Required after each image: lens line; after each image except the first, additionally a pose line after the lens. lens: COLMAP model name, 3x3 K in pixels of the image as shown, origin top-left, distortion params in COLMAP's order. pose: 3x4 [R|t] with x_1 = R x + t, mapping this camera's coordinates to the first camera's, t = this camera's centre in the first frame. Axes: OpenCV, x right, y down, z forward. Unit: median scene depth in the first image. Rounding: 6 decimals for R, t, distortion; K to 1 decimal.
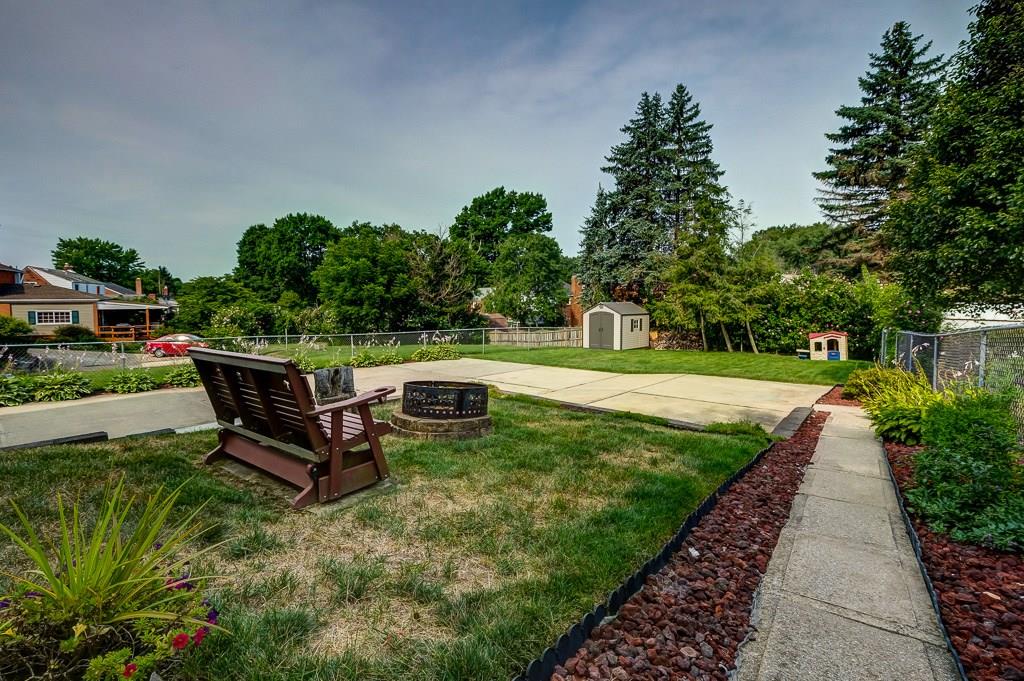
lens RADIAL K [[451.9, 0, 514.5], [0, 451.9, 345.9], [0, 0, 1]] dist [0.002062, 0.000404]
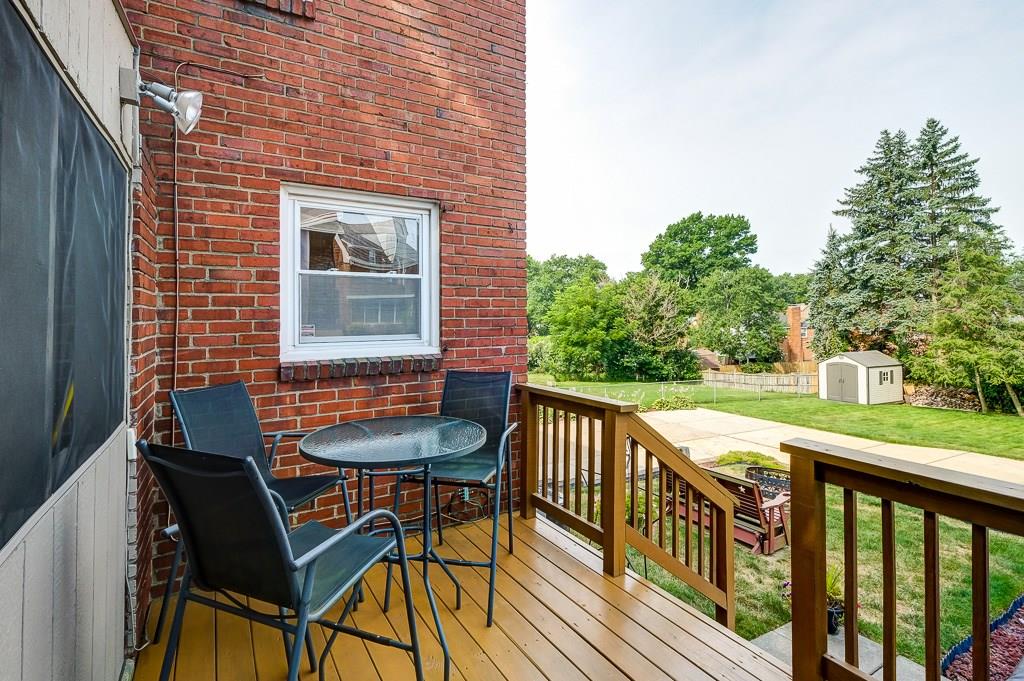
lens RADIAL K [[474.5, 0, 511.8], [0, 474.5, 318.5], [0, 0, 1]] dist [0.000606, 0.000431]
pose [[0.933934, -0.007783, -0.357360, -0.083924], [-0.023516, 0.996259, -0.083155, -0.056557], [0.356671, 0.086065, 0.930257, -0.165011]]
